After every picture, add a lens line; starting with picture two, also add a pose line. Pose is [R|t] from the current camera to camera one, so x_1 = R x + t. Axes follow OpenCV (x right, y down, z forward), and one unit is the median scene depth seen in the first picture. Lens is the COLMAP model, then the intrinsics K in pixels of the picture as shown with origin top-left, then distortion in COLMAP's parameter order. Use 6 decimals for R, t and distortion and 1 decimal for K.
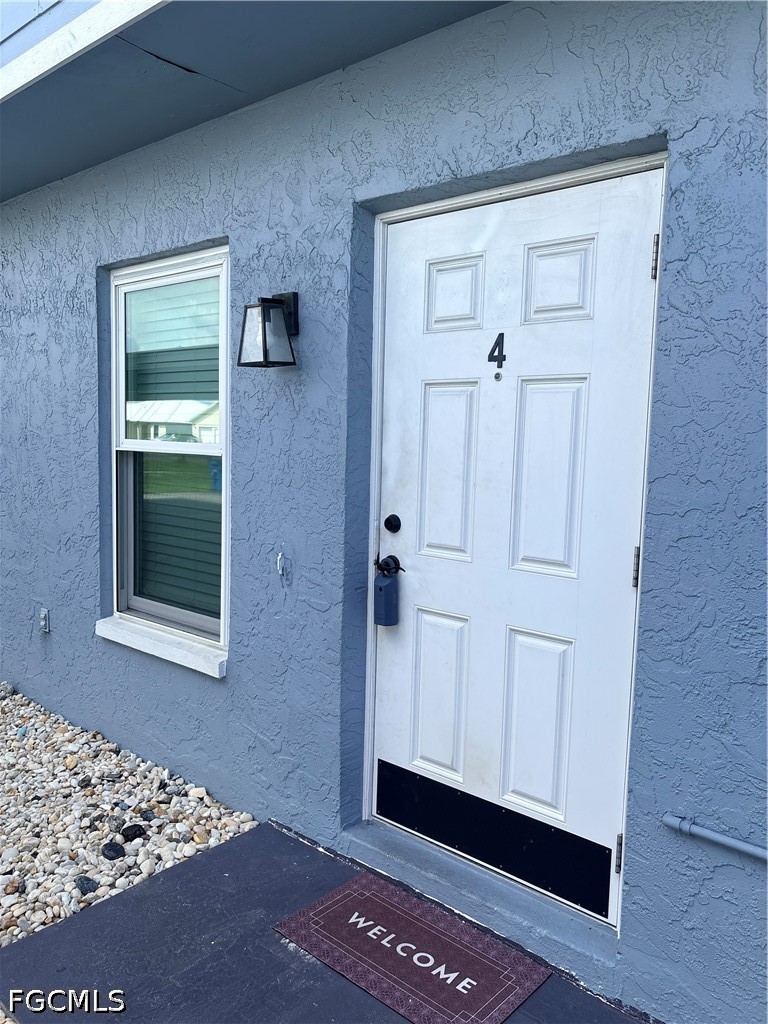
lens RADIAL K [[787.6, 0, 383.2], [0, 787.6, 514.7], [0, 0, 1]] dist [0.040862, -0.041504]
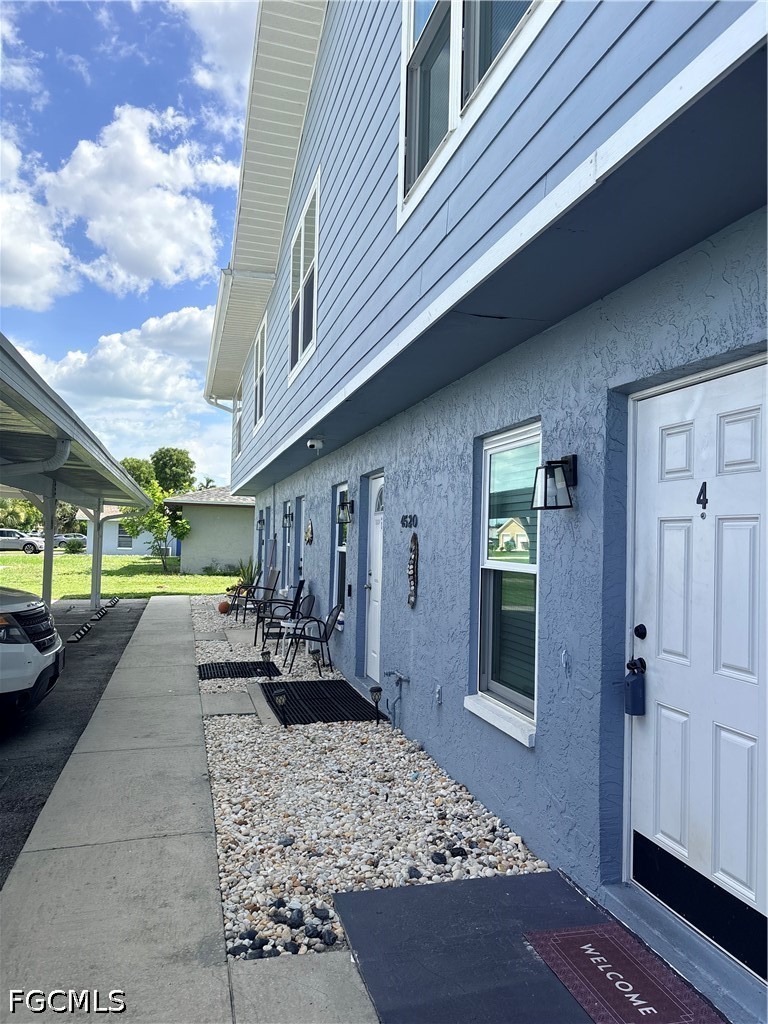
lens RADIAL K [[787.6, 0, 383.6], [0, 787.6, 509.5], [0, 0, 1]] dist [0.040862, -0.041504]
pose [[0.824425, -0.023538, -0.565482, 0.387096], [-0.063789, 0.988904, -0.134161, 0.014333], [0.562365, 0.146677, 0.813776, -0.274163]]
